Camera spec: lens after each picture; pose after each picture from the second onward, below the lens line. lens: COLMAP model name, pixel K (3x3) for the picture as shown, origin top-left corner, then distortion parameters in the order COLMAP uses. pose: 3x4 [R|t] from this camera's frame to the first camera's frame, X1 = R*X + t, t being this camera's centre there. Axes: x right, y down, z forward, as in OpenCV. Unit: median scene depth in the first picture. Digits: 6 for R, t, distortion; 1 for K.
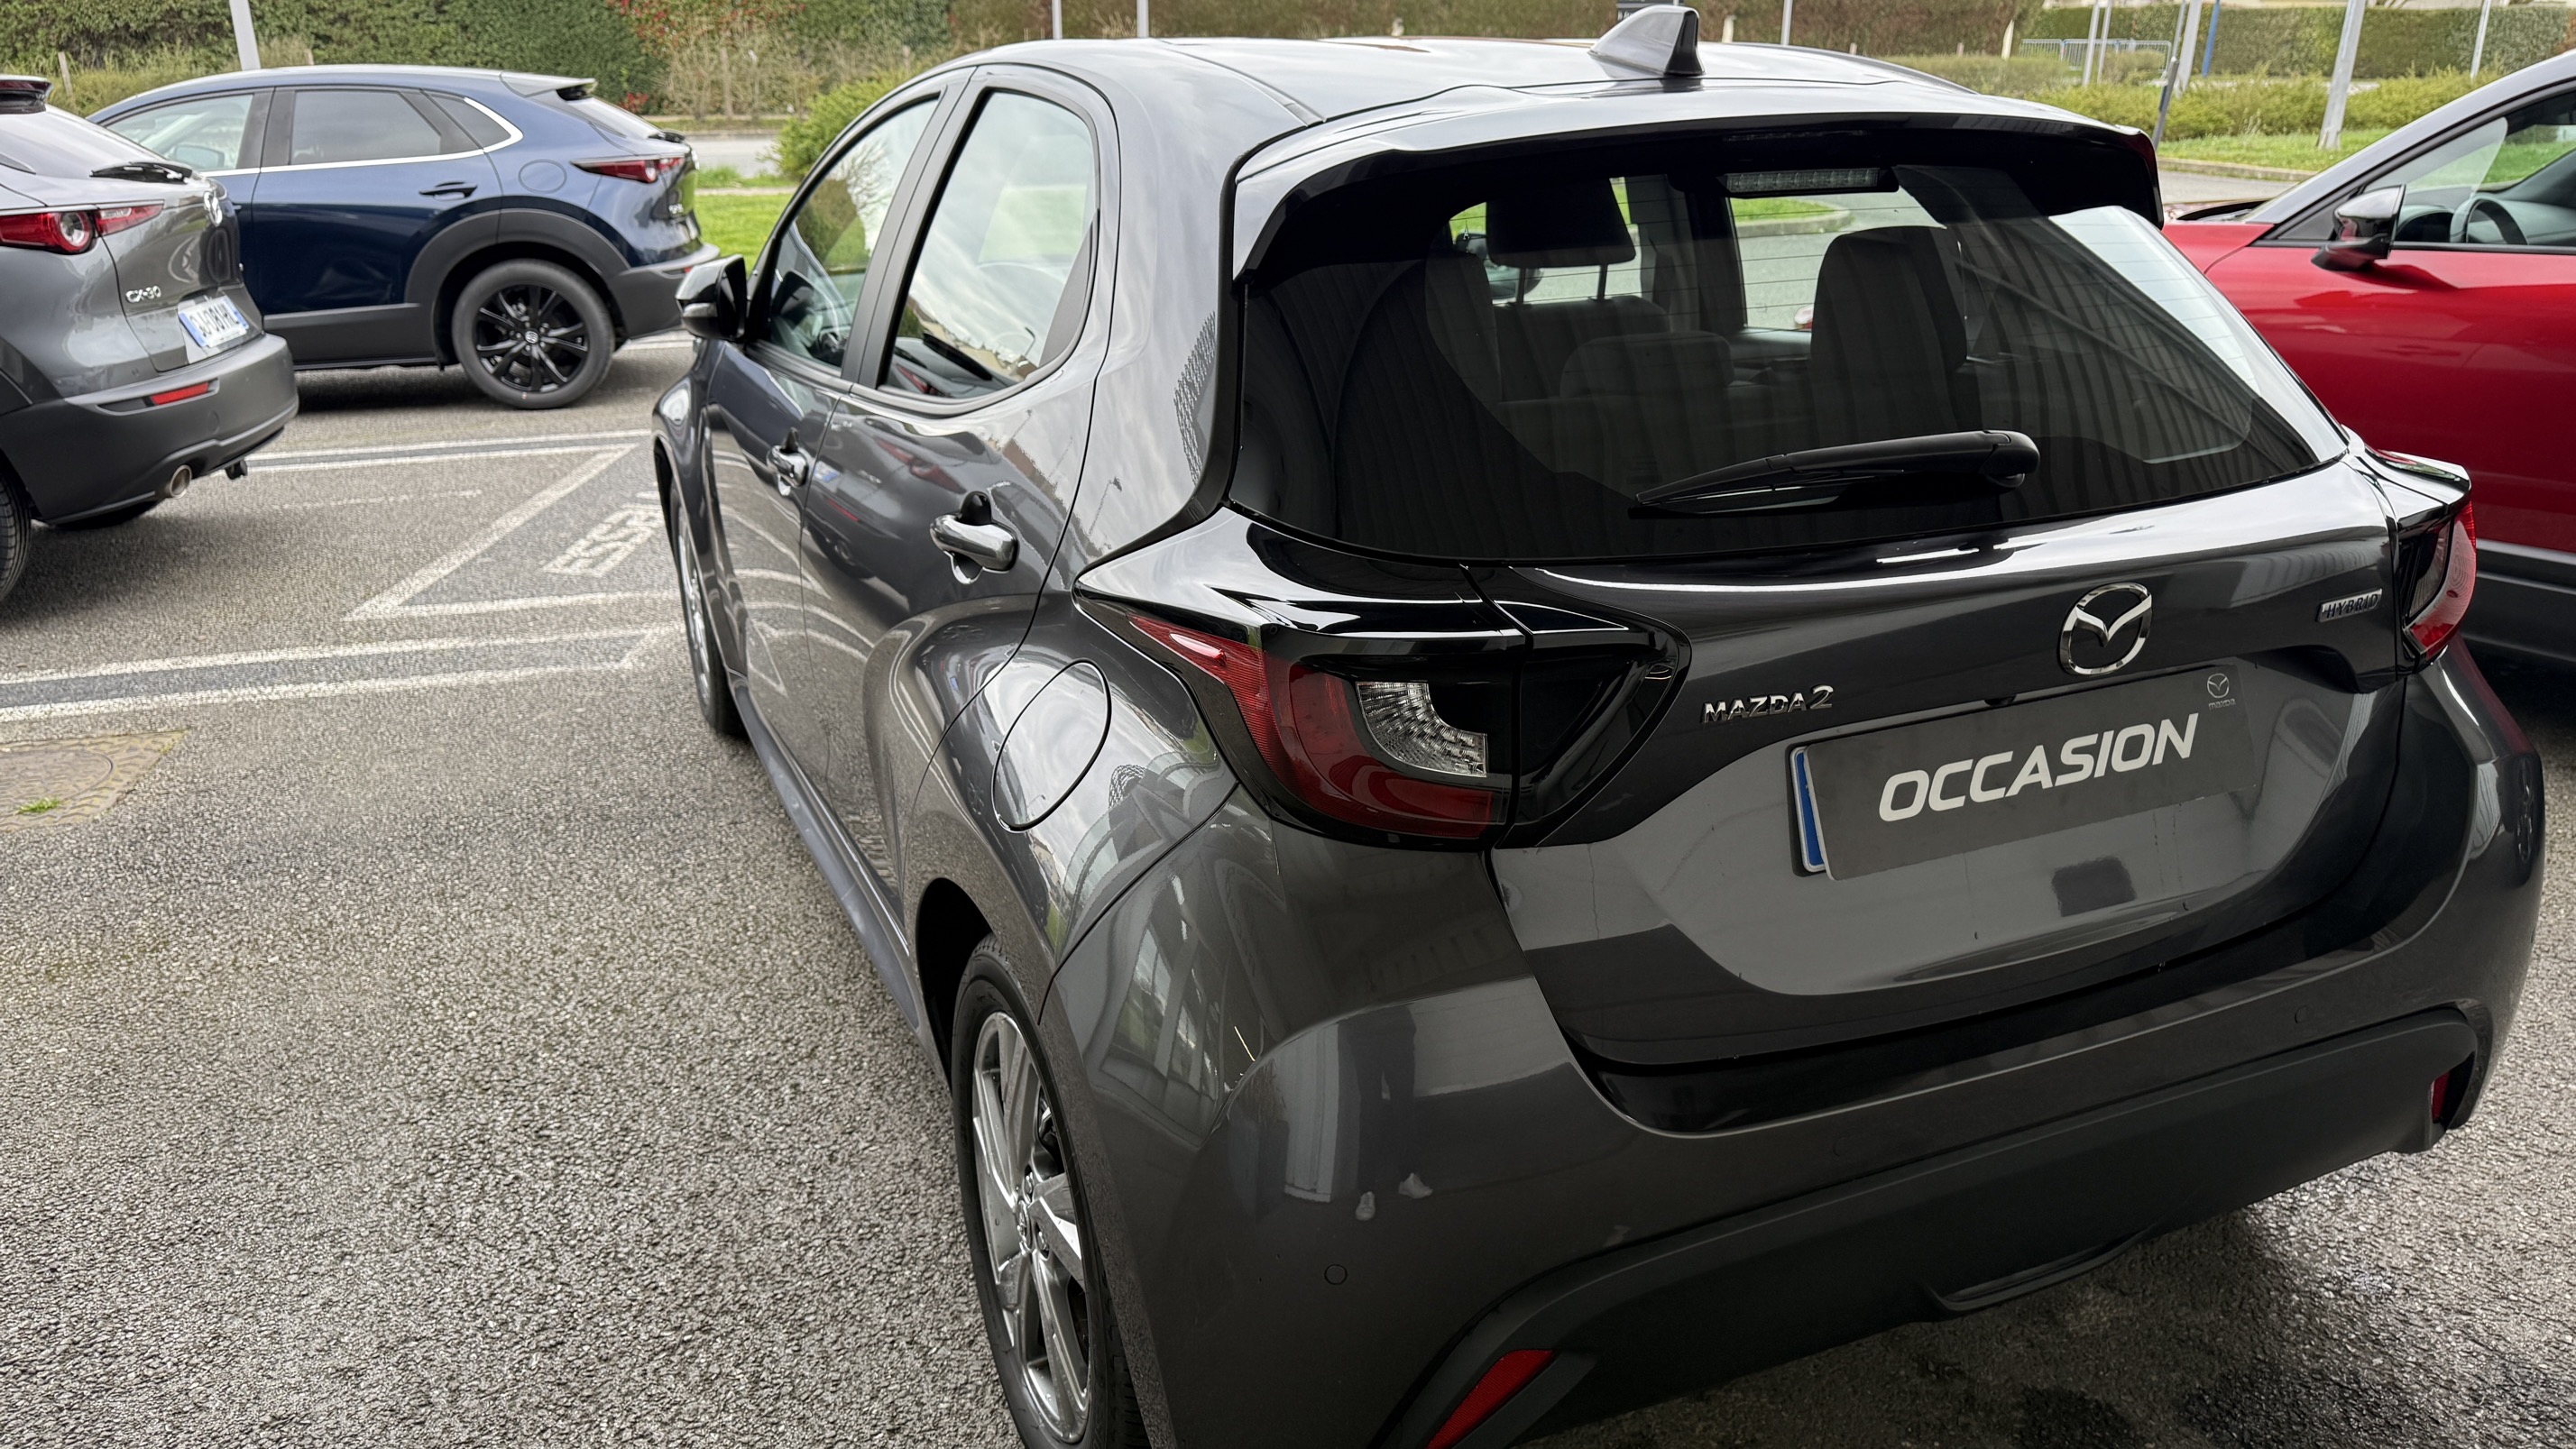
lens RADIAL K [[1868.8, 0, 1285.1], [0, 1868.8, 724.1], [0, 0, 1]] dist [-0.002760, -0.001082]
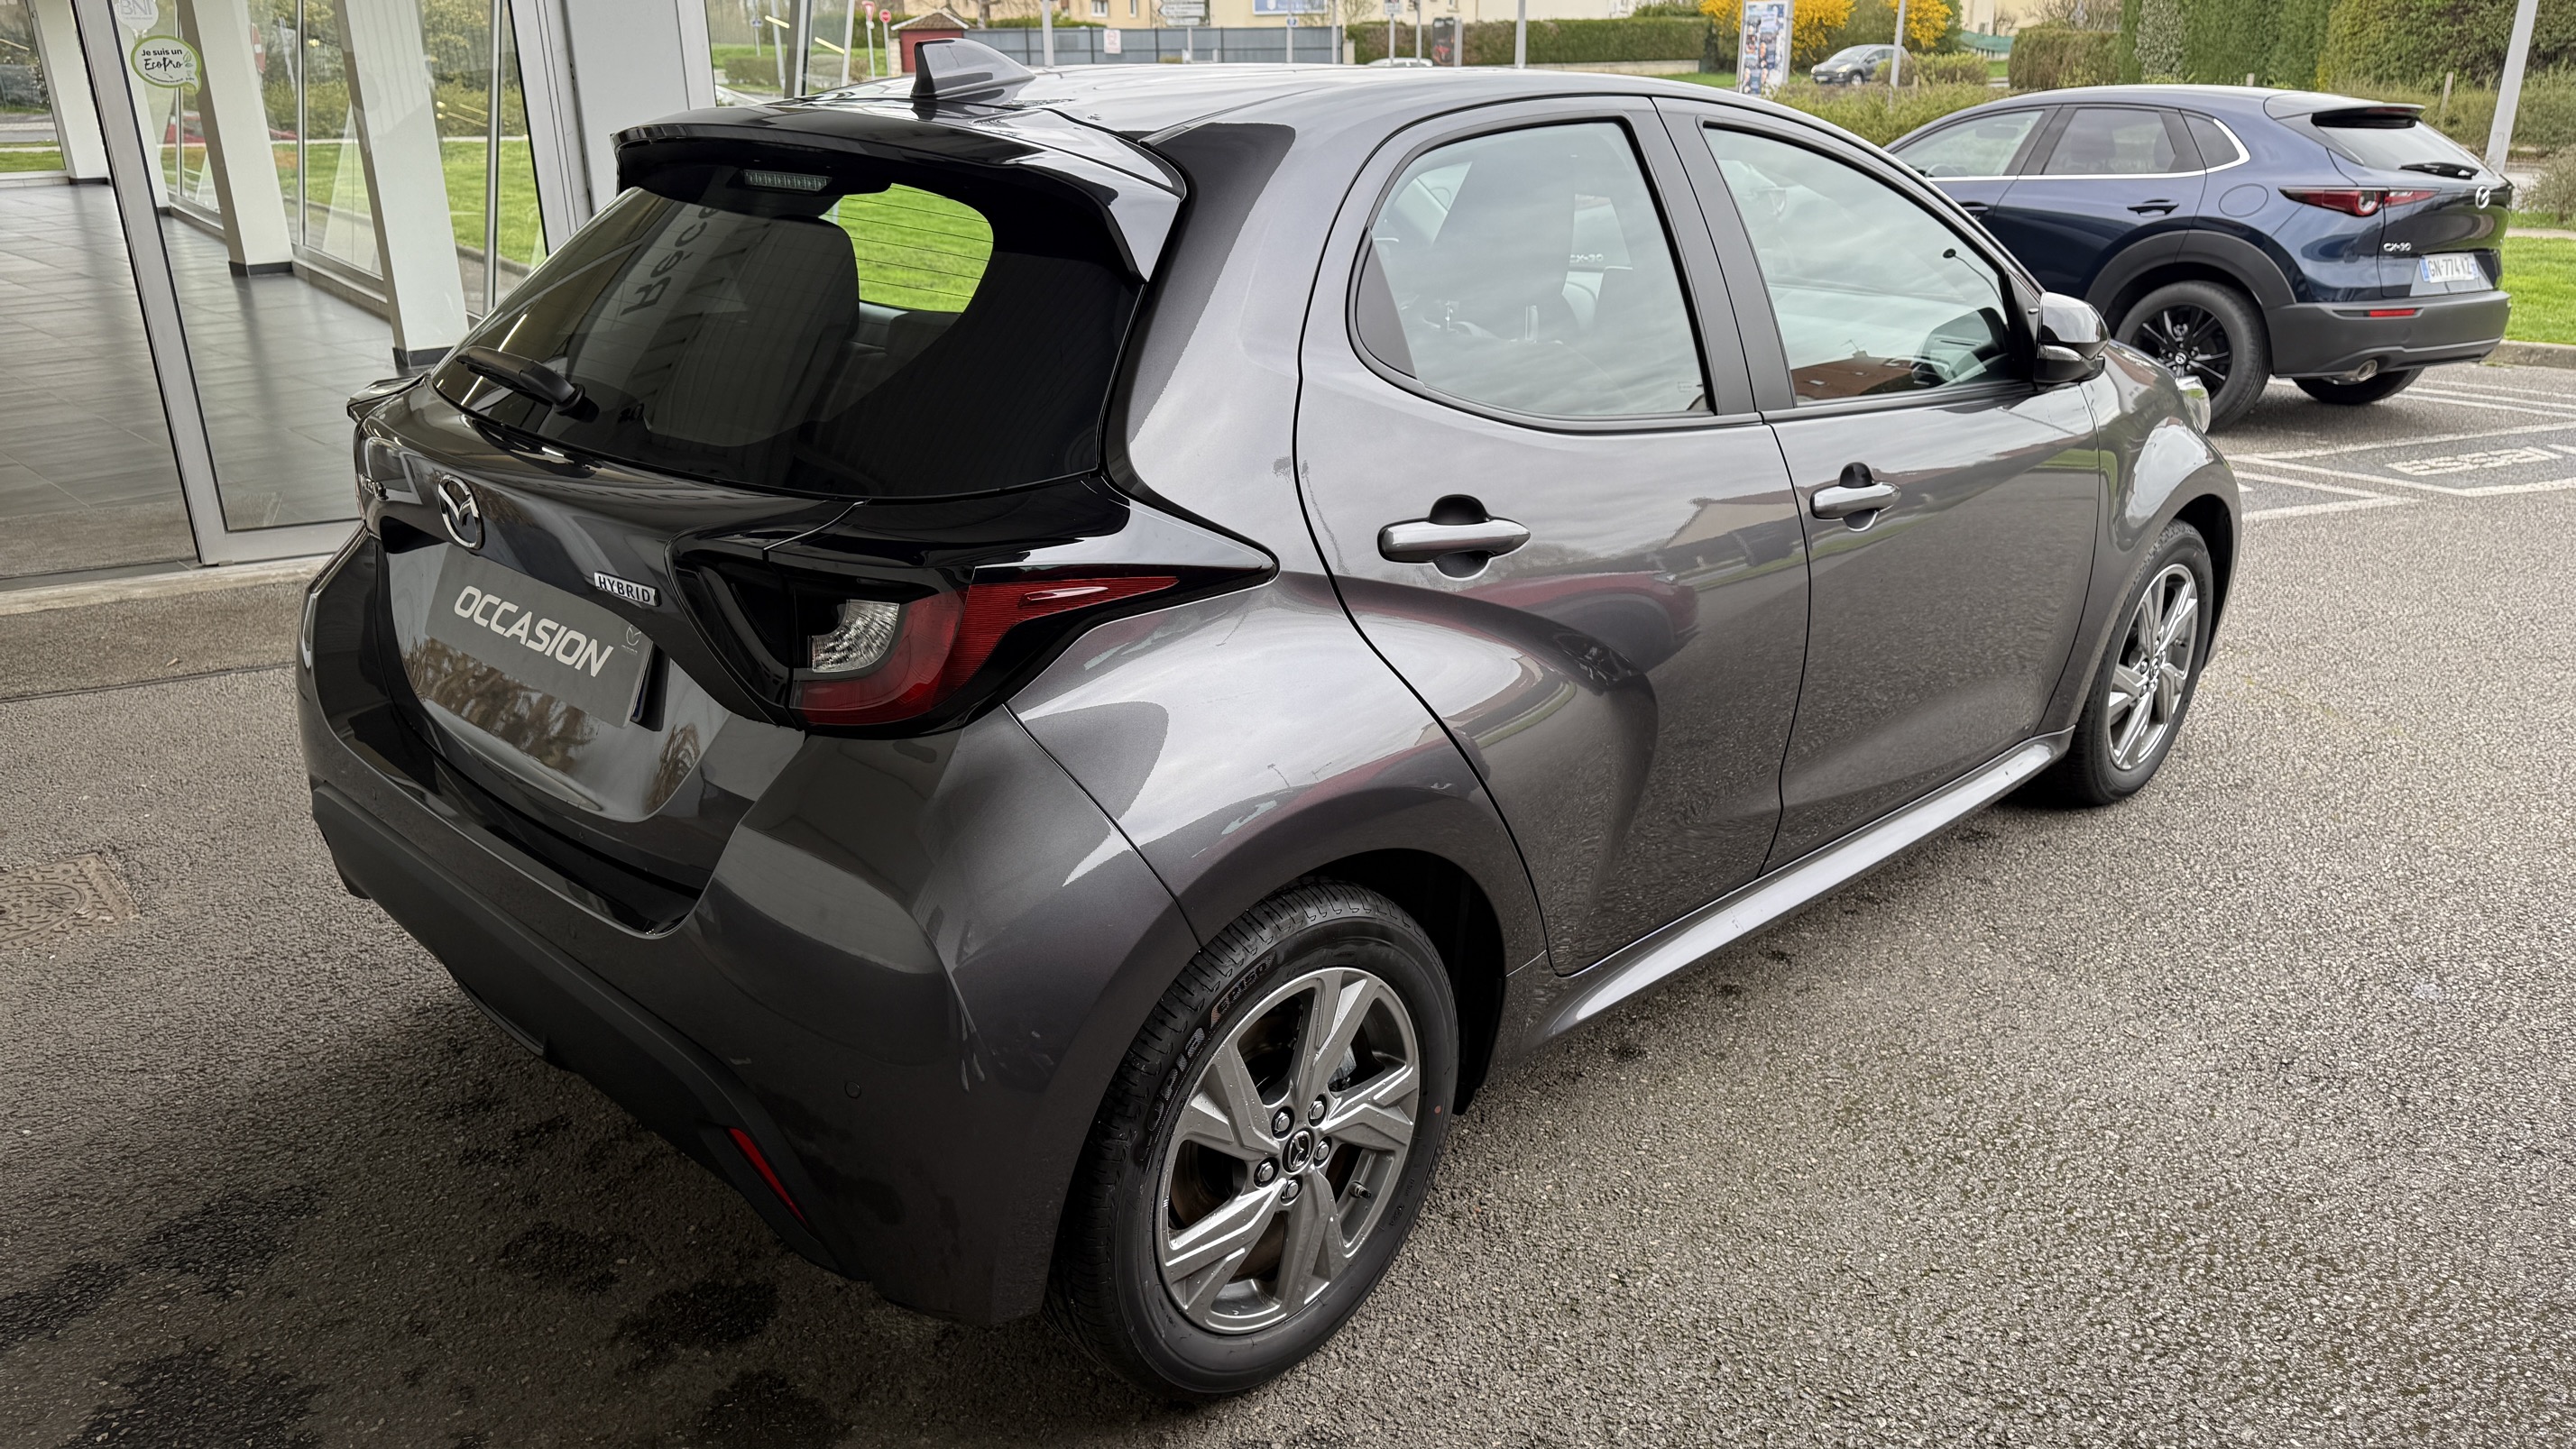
lens RADIAL K [[1868.8, 0, 1287.4], [0, 1868.8, 729.6], [0, 0, 1]] dist [-0.002760, -0.001082]
pose [[0.344559, 0.312922, -0.885076, 0.386521], [-0.318640, 0.925821, 0.203282, -0.075566], [0.883033, 0.211978, 0.418710, 0.206574]]
